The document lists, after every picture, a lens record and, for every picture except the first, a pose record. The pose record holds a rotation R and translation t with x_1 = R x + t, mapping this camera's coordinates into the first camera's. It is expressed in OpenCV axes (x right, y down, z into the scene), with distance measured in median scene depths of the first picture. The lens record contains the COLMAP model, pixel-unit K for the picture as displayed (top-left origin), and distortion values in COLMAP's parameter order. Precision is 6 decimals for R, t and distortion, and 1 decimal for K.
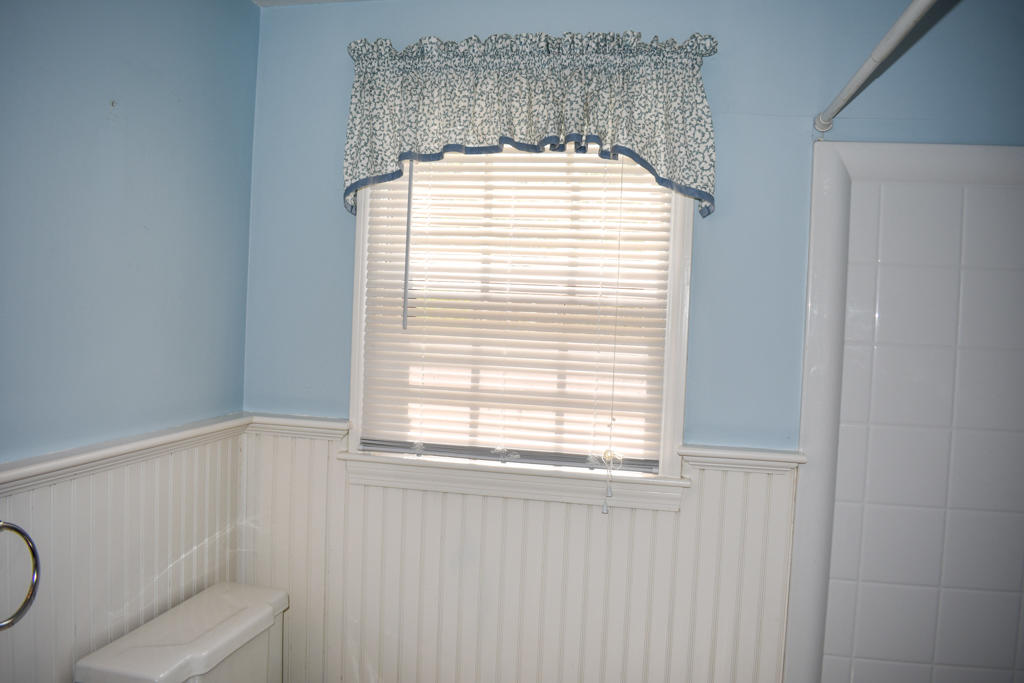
lens RADIAL K [[801.0, 0, 512.0], [0, 801.0, 341.5], [0, 0, 1]] dist [-0.092415, 0.011467]
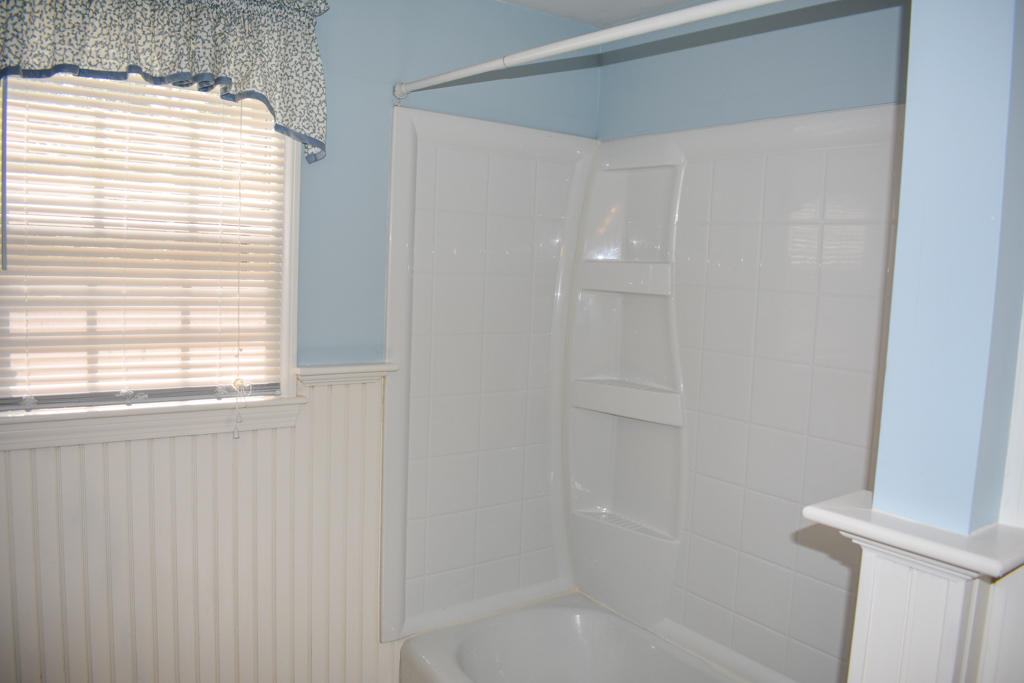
lens RADIAL K [[801.0, 0, 512.0], [0, 801.0, 341.5], [0, 0, 1]] dist [-0.092415, 0.011467]
pose [[0.679355, -0.085988, 0.728754, -0.394721], [0.010768, 0.994172, 0.107268, -0.023027], [-0.733730, -0.065026, 0.676322, 0.020458]]
